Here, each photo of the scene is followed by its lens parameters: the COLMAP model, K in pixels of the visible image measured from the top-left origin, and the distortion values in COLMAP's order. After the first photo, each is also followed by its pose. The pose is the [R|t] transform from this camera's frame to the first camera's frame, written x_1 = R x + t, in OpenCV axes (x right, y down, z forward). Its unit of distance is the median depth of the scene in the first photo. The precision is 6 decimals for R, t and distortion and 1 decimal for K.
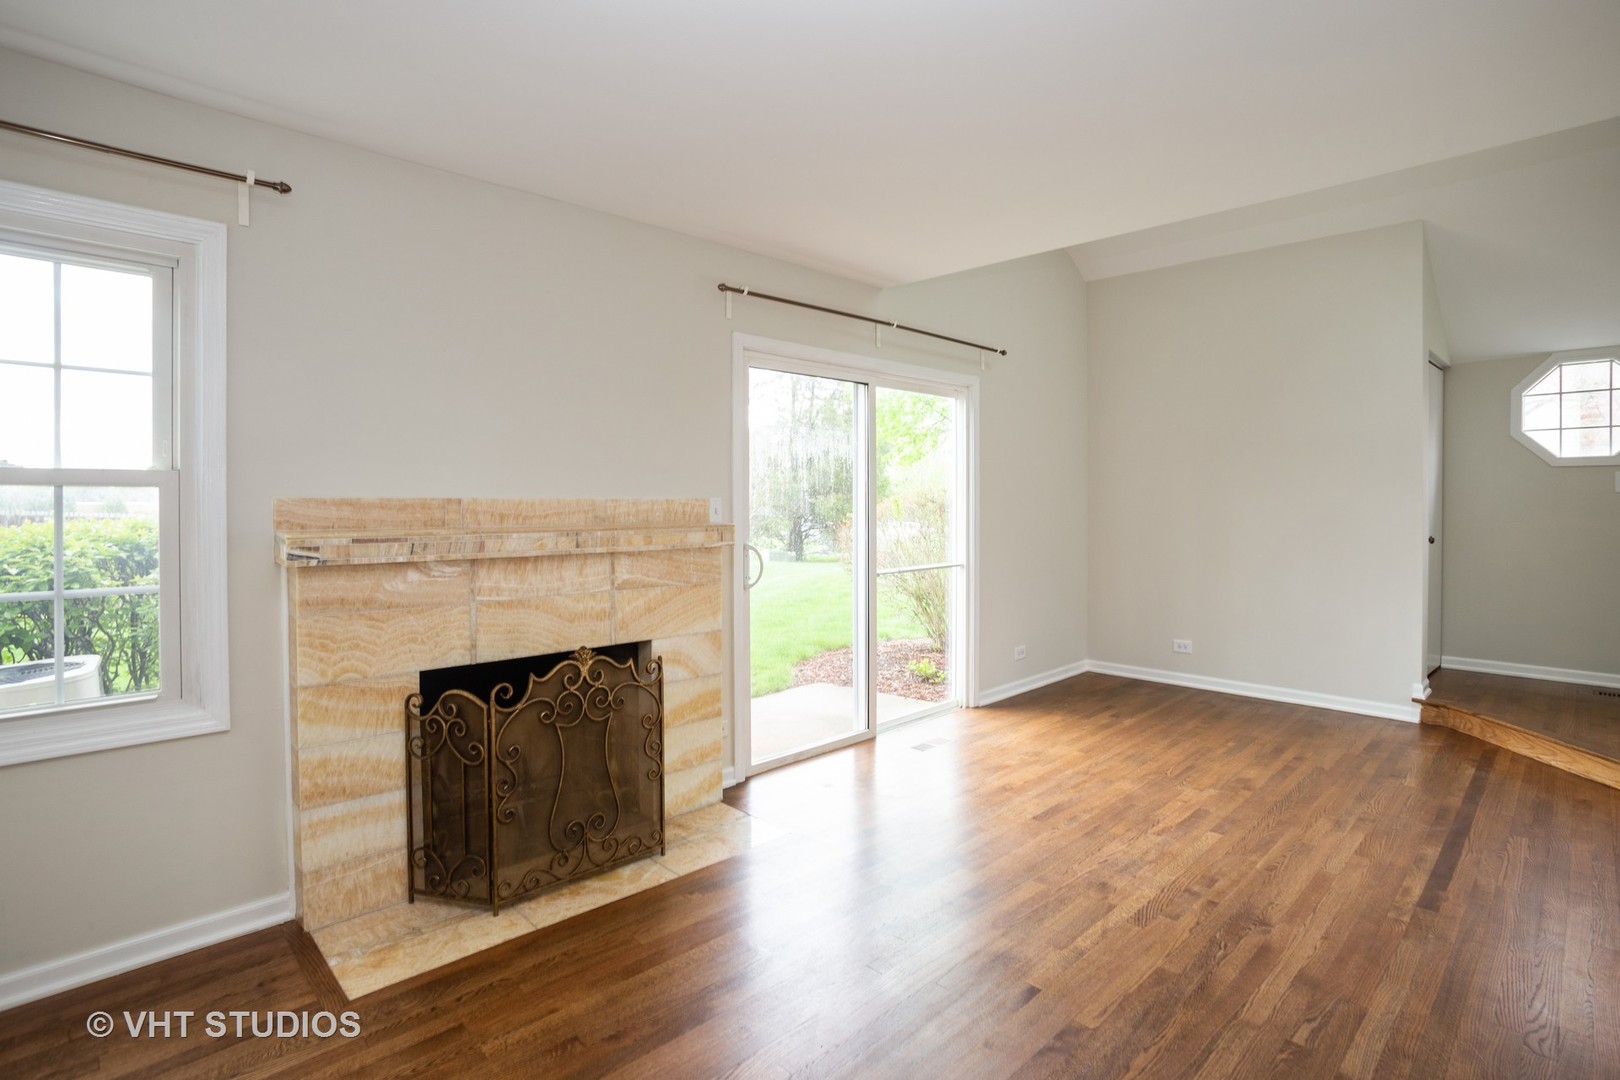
lens RADIAL K [[807.8, 0, 807.5], [0, 807.8, 507.7], [0, 0, 1]] dist [-0.021146, 0.000676]
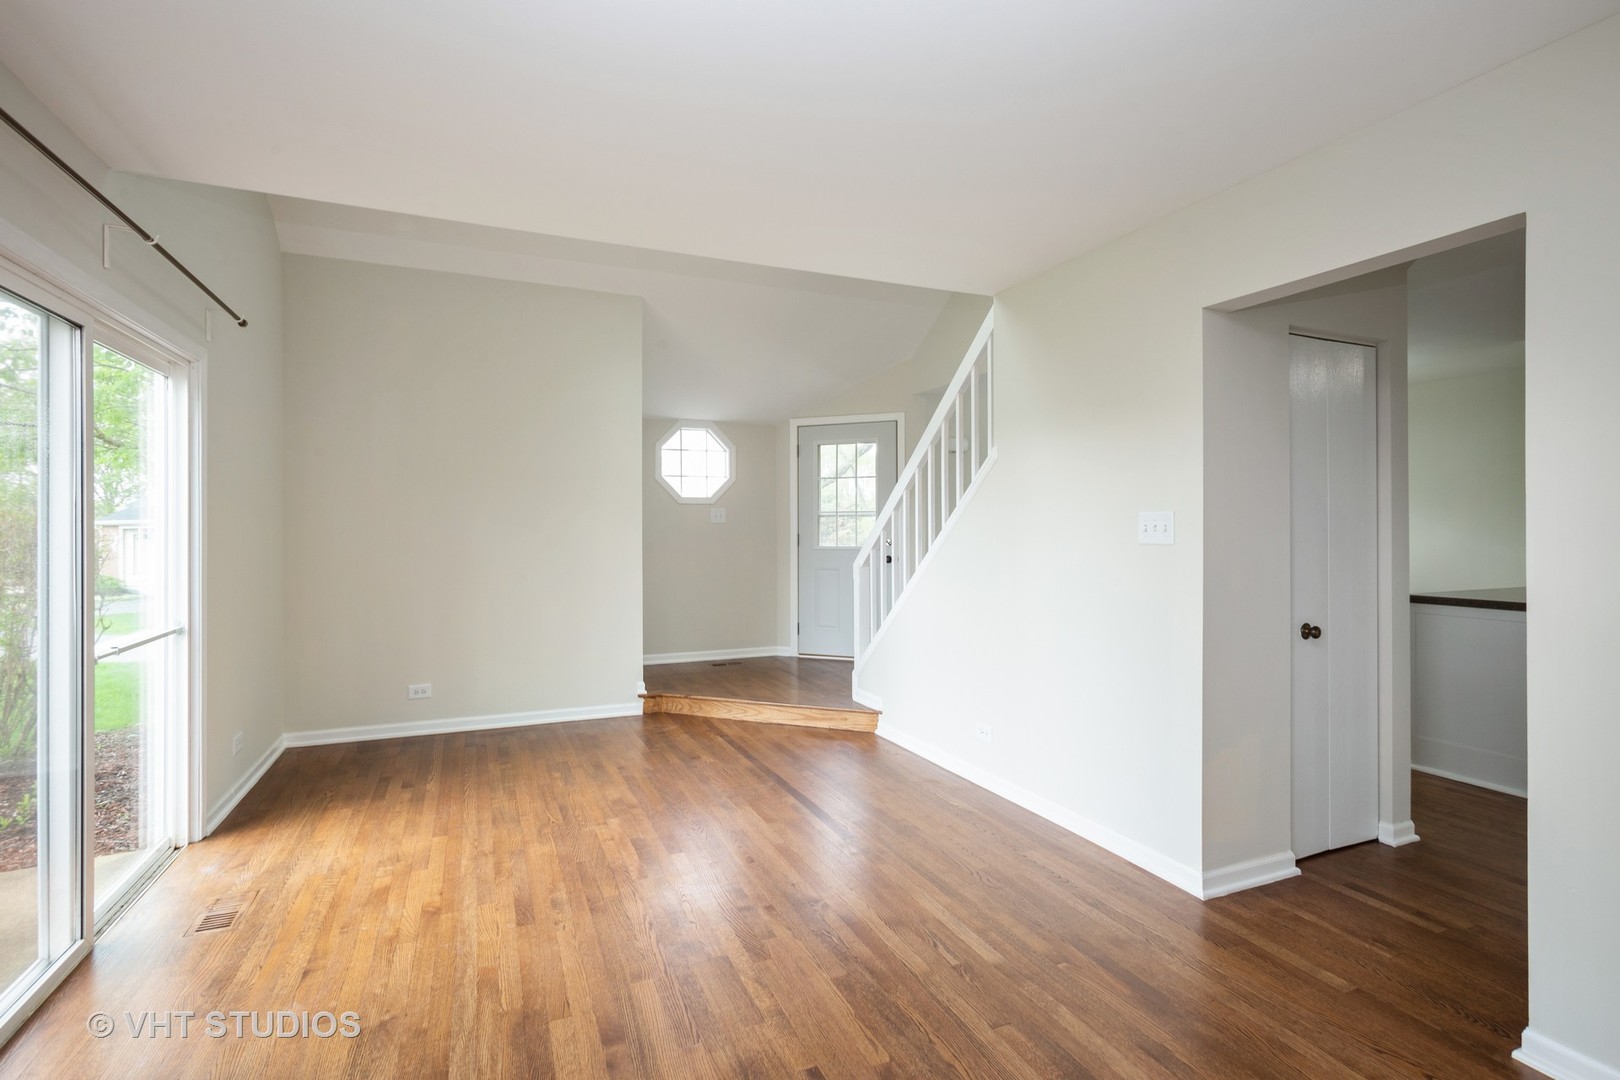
lens RADIAL K [[789.9, 0, 846.2], [0, 789.9, 527.2], [0, 0, 1]] dist [-0.019403, 0.000672]
pose [[0.346566, -0.001173, 0.938025, -0.291049], [0.013751, 0.999898, -0.003830, -0.003889], [-0.937925, 0.014227, 0.346547, 0.355331]]
